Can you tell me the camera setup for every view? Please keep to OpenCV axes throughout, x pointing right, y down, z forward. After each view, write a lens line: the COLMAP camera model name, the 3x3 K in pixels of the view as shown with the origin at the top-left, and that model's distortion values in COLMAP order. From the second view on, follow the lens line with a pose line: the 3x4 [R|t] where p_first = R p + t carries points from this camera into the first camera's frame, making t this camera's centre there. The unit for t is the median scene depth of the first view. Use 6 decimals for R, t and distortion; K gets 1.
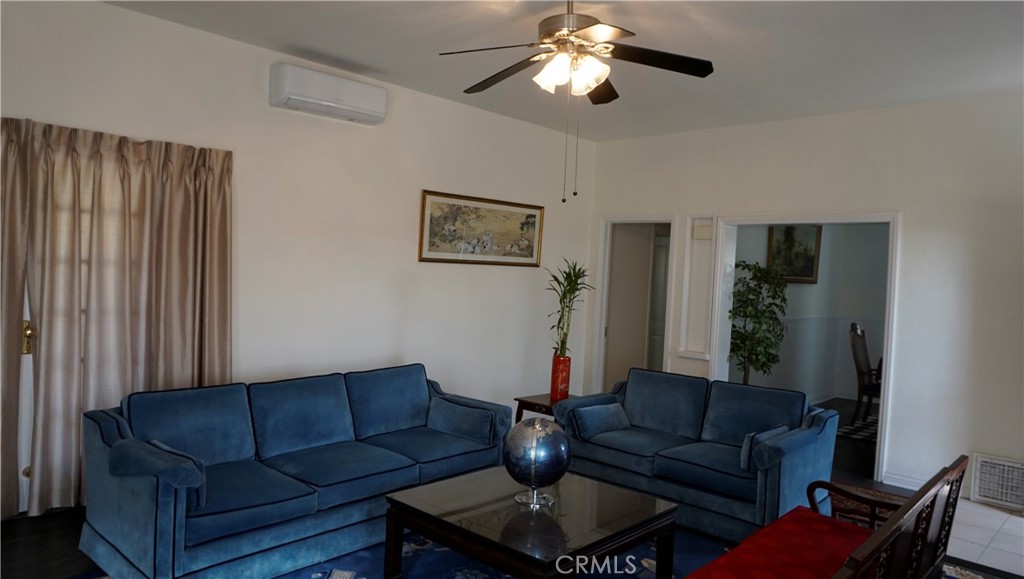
lens RADIAL K [[683.7, 0, 512.0], [0, 683.7, 289.5], [0, 0, 1]] dist [-0.056241, 0.043312]
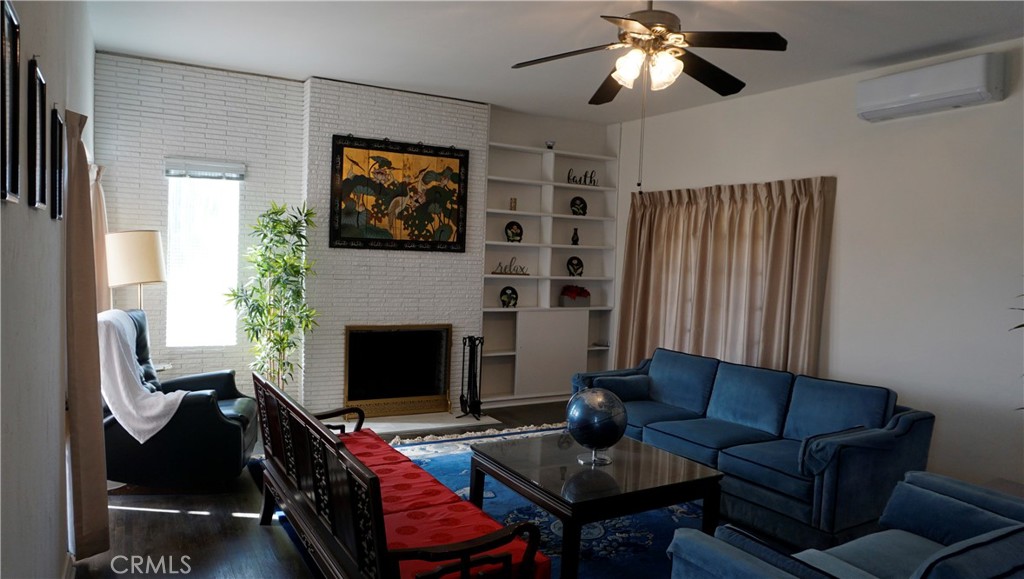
lens RADIAL K [[683.7, 0, 512.0], [0, 683.7, 289.5], [0, 0, 1]] dist [-0.056241, 0.043312]
pose [[-0.280120, -0.007669, -0.959934, 0.621000], [-0.079487, 0.996720, 0.015232, 0.008963], [0.956669, 0.080569, -0.279810, 0.615944]]
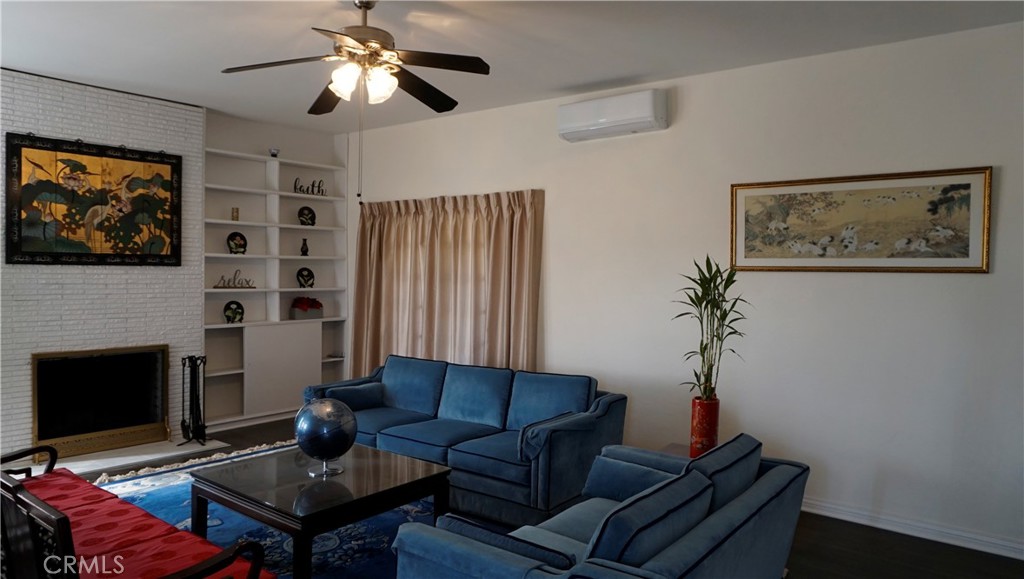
lens RADIAL K [[683.7, 0, 512.0], [0, 683.7, 289.5], [0, 0, 1]] dist [-0.056241, 0.043312]
pose [[0.090821, -0.017591, -0.995712, 0.633991], [-0.039376, 0.998999, -0.021241, 0.009173], [0.995089, 0.041136, 0.090037, 0.632112]]
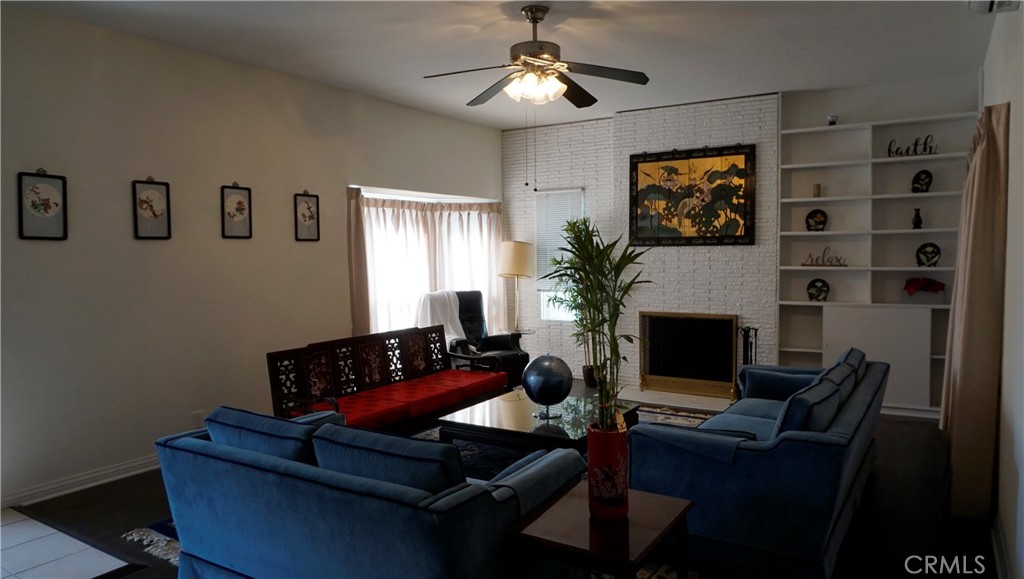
lens RADIAL K [[683.7, 0, 512.0], [0, 683.7, 289.5], [0, 0, 1]] dist [-0.056241, 0.043312]
pose [[-0.979687, -0.023992, -0.199095, 0.200787], [-0.039887, 0.996294, 0.076210, -0.023341], [0.196528, 0.082604, -0.977012, 1.233376]]
